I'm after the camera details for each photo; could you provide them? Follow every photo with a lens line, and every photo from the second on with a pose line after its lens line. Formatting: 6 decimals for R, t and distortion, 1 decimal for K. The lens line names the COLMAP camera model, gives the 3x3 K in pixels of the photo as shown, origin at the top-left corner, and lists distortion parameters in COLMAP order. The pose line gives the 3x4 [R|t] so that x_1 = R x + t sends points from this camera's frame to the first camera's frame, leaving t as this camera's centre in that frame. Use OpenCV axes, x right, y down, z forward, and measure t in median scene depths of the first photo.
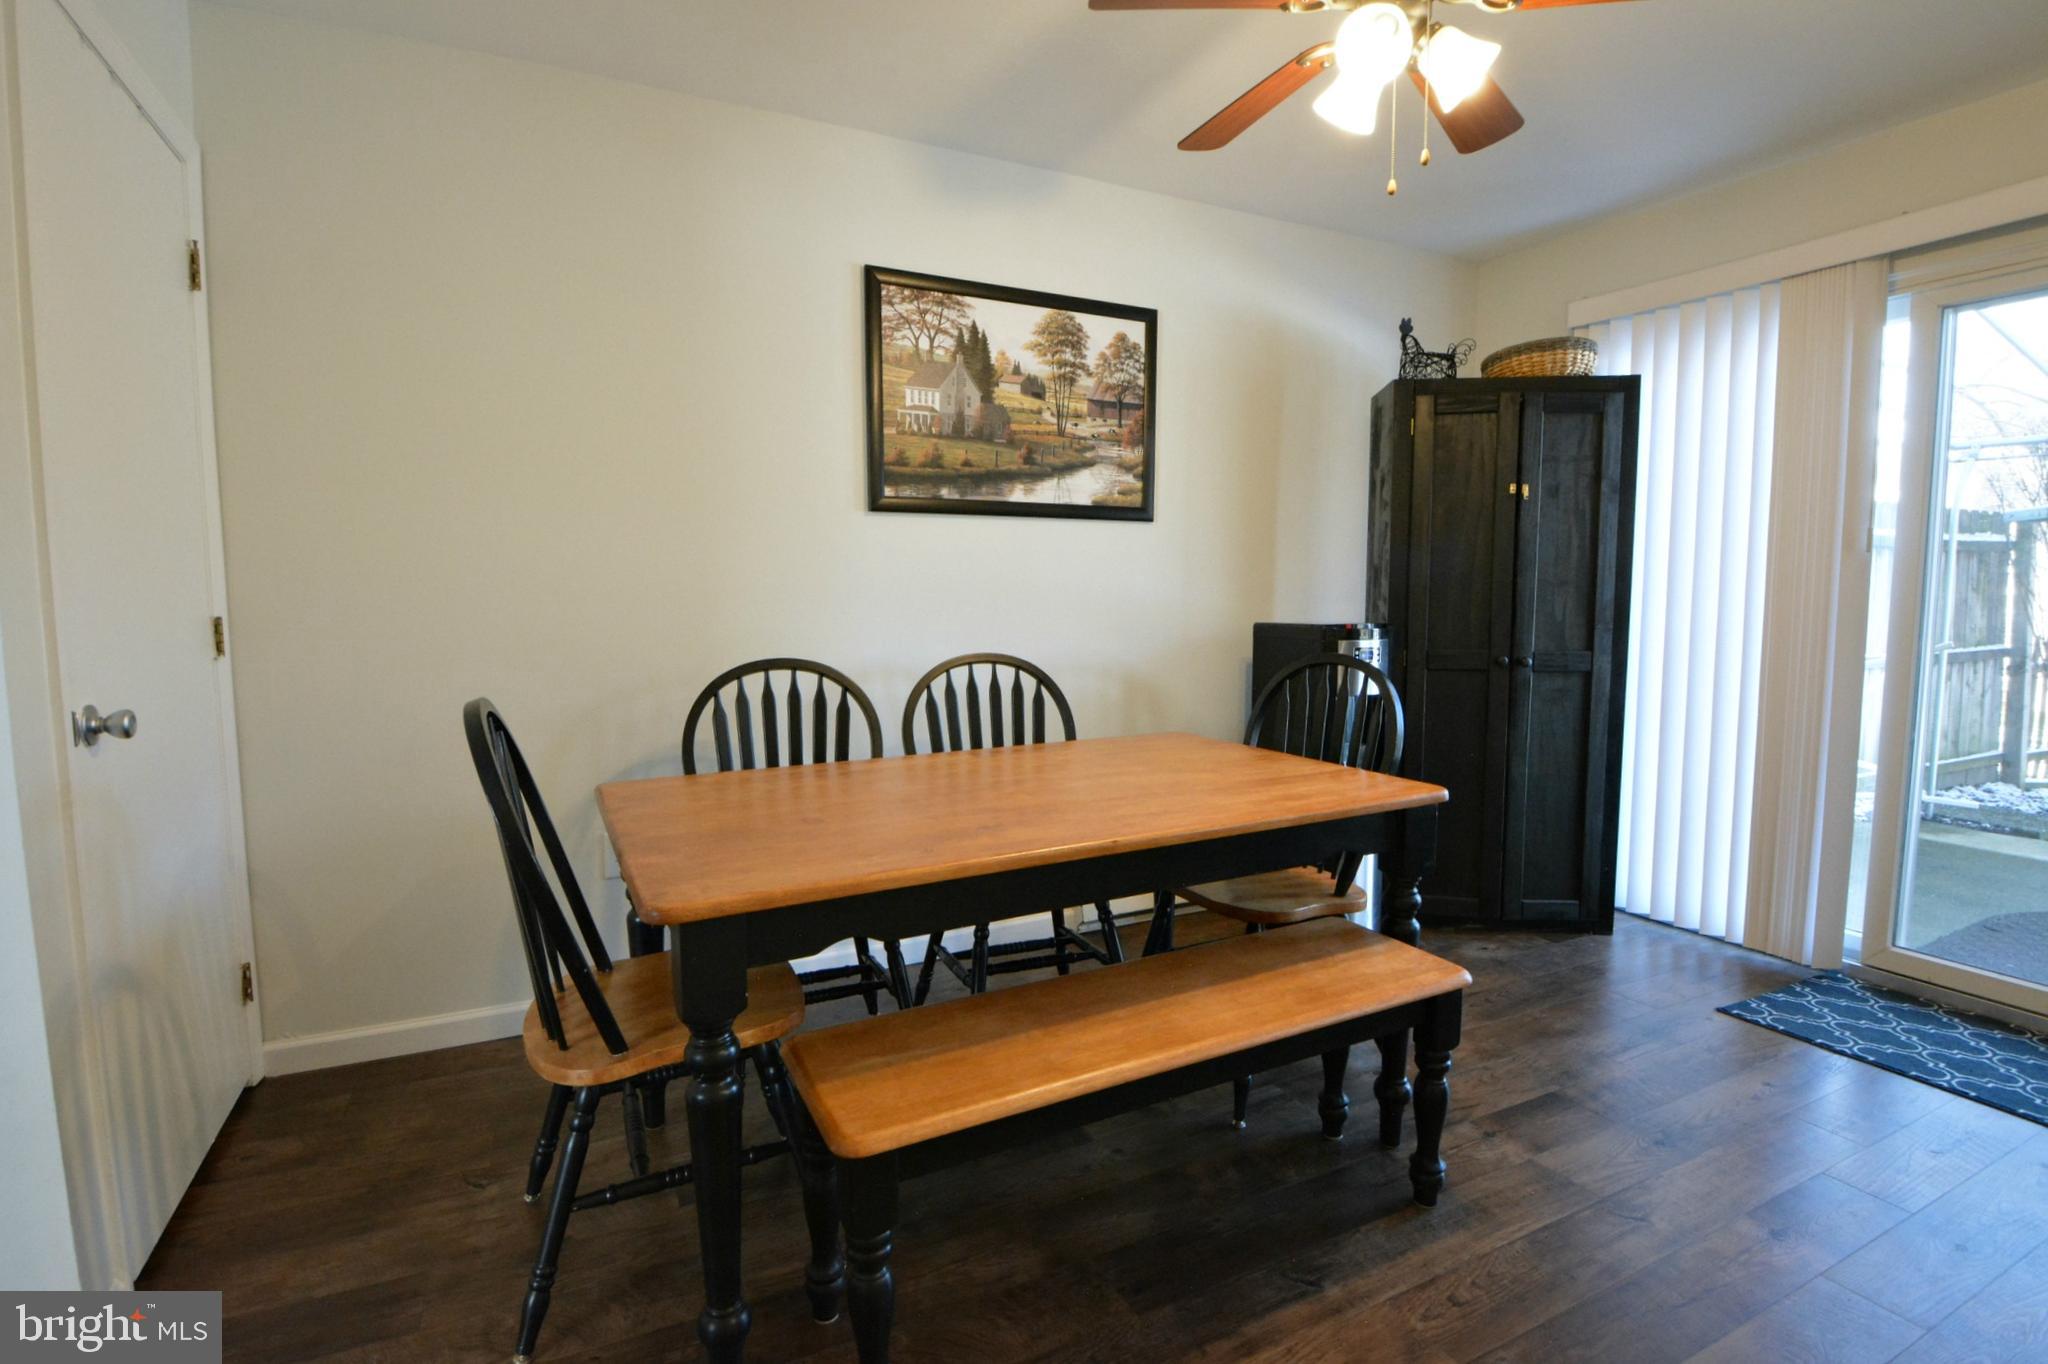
lens RADIAL K [[963.4, 0, 973.9], [0, 963.4, 692.5], [0, 0, 1]] dist [0.001765, -0.015510]
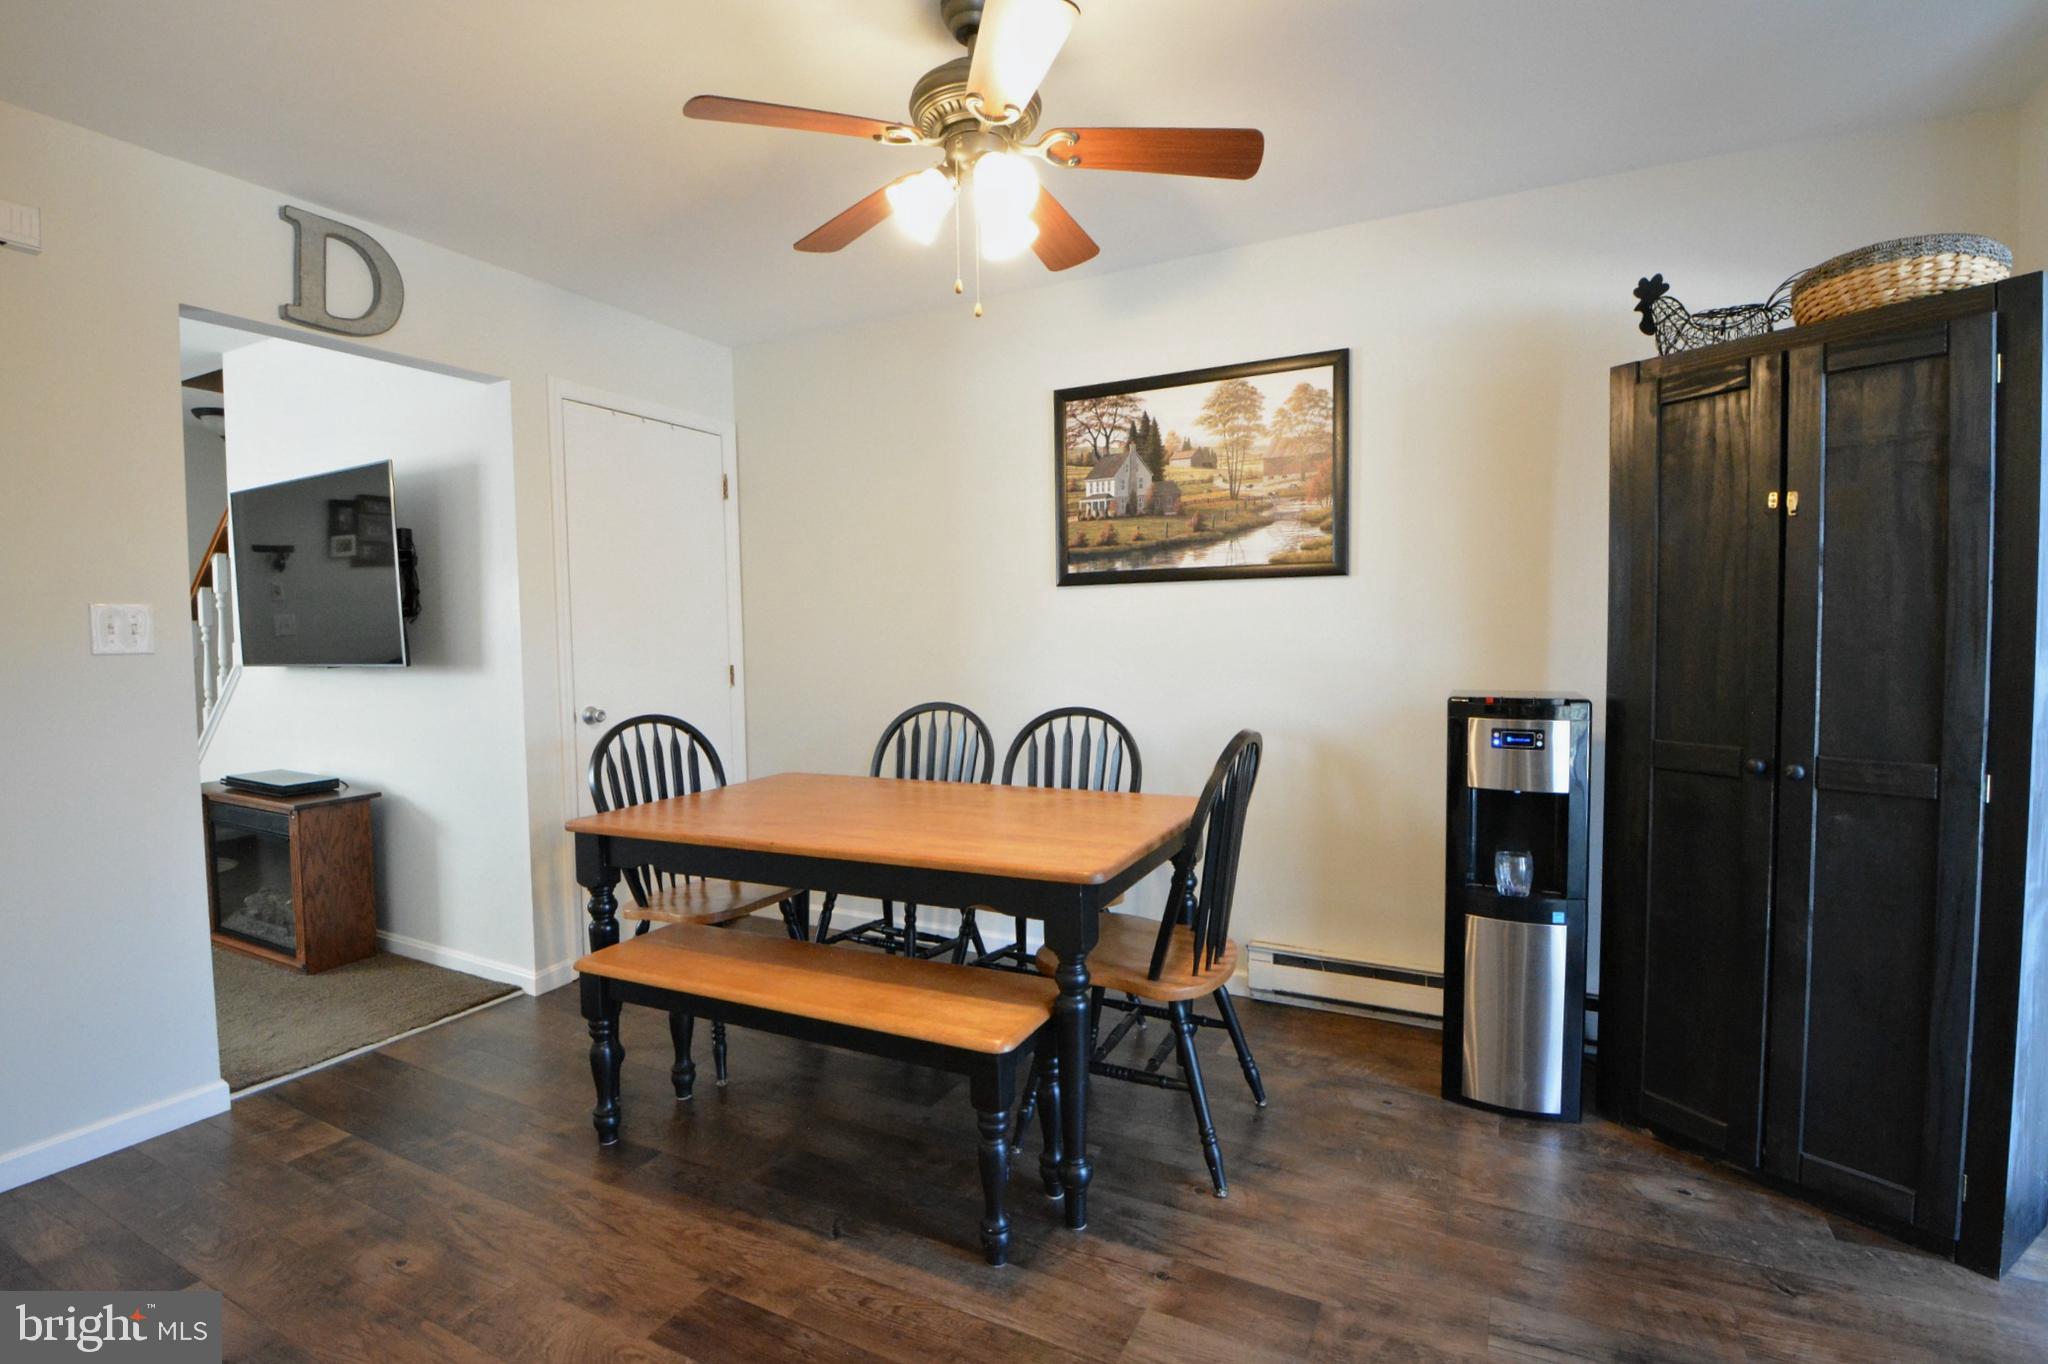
lens RADIAL K [[963.4, 0, 1017.6], [0, 963.4, 675.1], [0, 0, 1]] dist [0.001765, -0.015510]
pose [[0.595883, 0.029796, -0.802518, 0.798496], [-0.067005, 0.997672, -0.012711, -0.053502], [0.800271, 0.061347, 0.596492, 0.223297]]
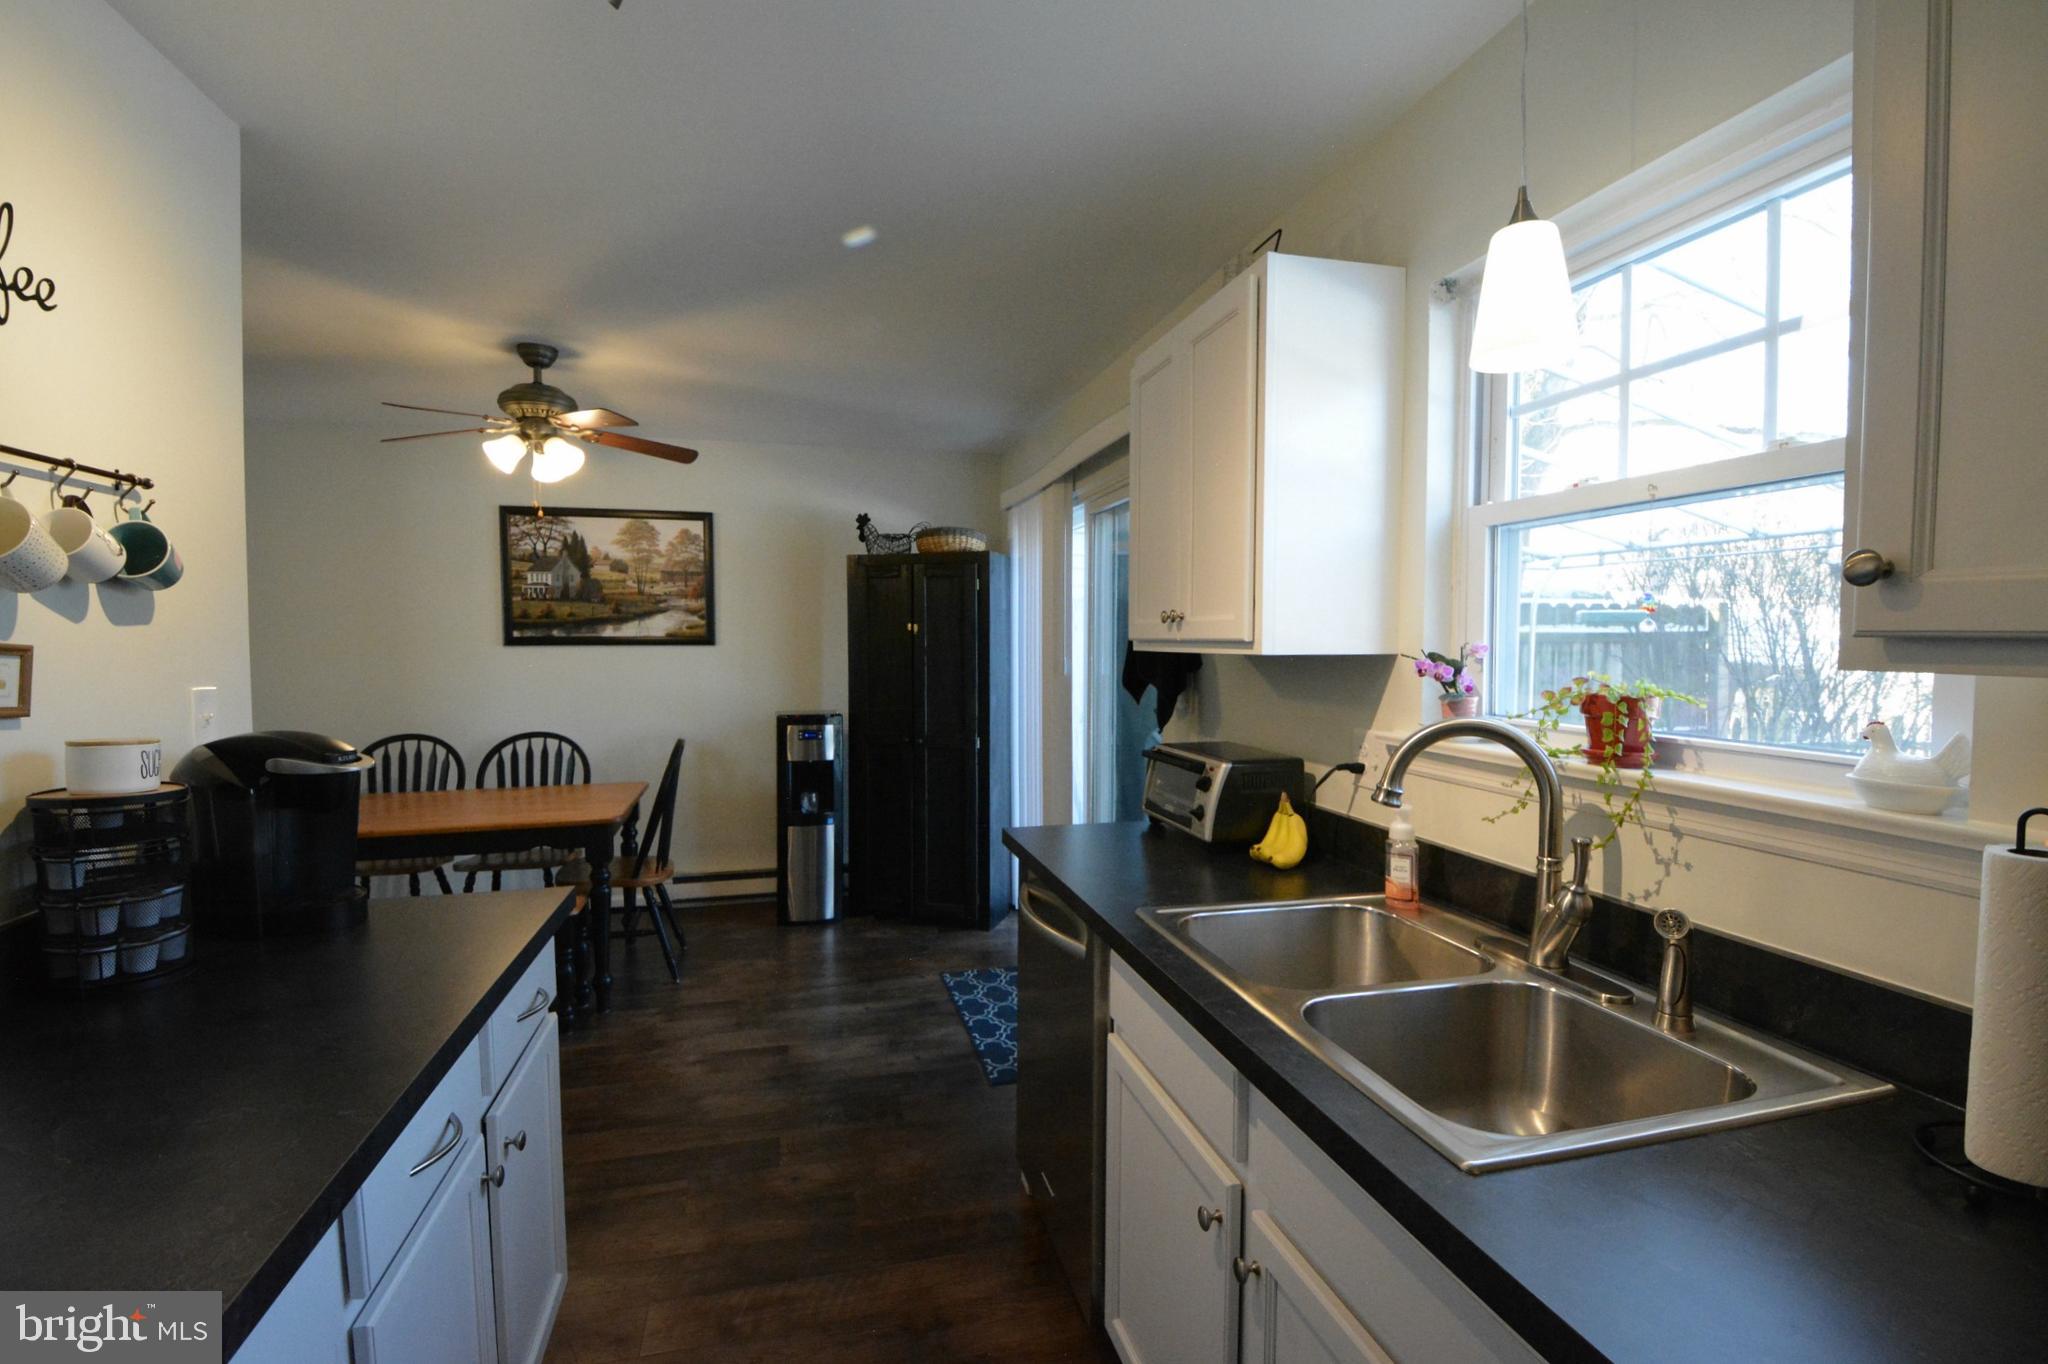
lens RADIAL K [[963.4, 0, 1042.3], [0, 963.4, 682.9], [0, 0, 1]] dist [0.001765, -0.015510]
pose [[0.981312, 0.009612, -0.192184, 1.086177], [-0.020053, 0.998422, -0.052454, -0.049359], [0.191376, 0.055327, 0.979956, -0.452168]]
